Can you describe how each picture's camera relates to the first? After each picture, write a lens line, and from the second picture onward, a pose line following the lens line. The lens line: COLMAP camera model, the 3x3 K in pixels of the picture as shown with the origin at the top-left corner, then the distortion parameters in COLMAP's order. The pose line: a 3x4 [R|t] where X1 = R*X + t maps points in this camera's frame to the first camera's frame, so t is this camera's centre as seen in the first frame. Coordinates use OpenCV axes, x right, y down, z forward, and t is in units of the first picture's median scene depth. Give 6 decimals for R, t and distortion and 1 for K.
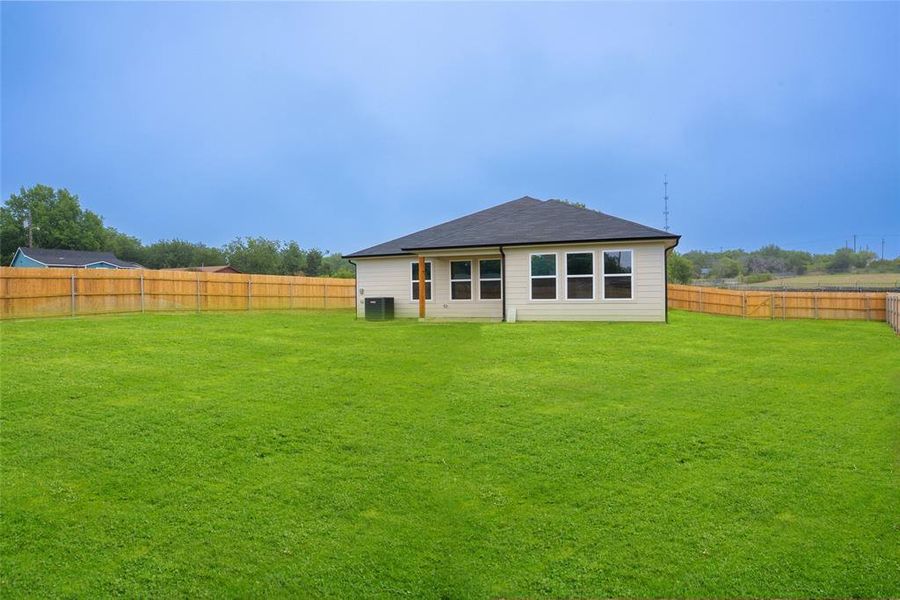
lens RADIAL K [[491.8, 0, 450.3], [0, 491.8, 301.7], [0, 0, 1]] dist [-0.001465, -0.001422]
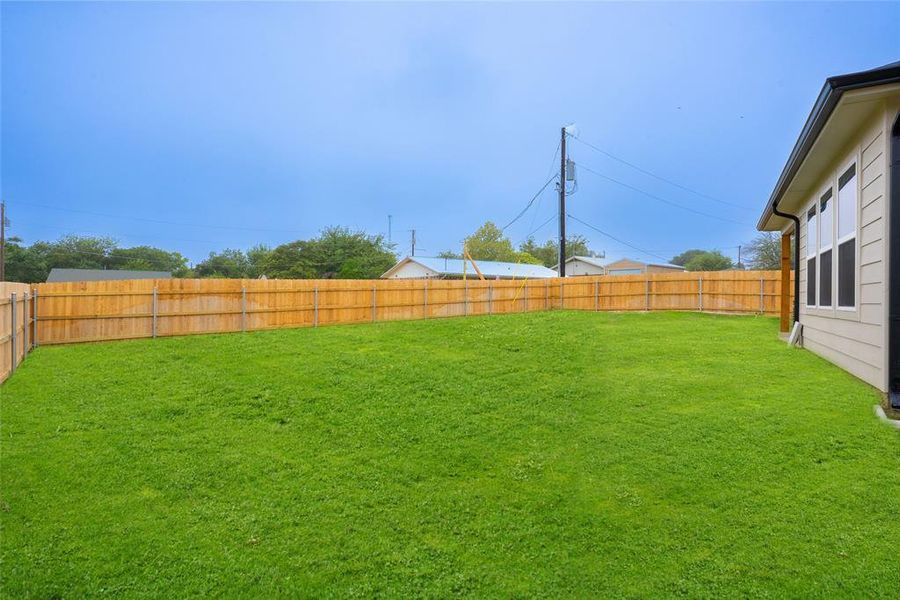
lens RADIAL K [[491.8, 0, 450.5], [0, 491.8, 297.3], [0, 0, 1]] dist [-0.001465, -0.001422]
pose [[0.999979, -0.001530, -0.006231, -0.267083], [0.001482, 0.999969, -0.007784, -0.000419], [0.006243, 0.007775, 0.999950, 0.000141]]
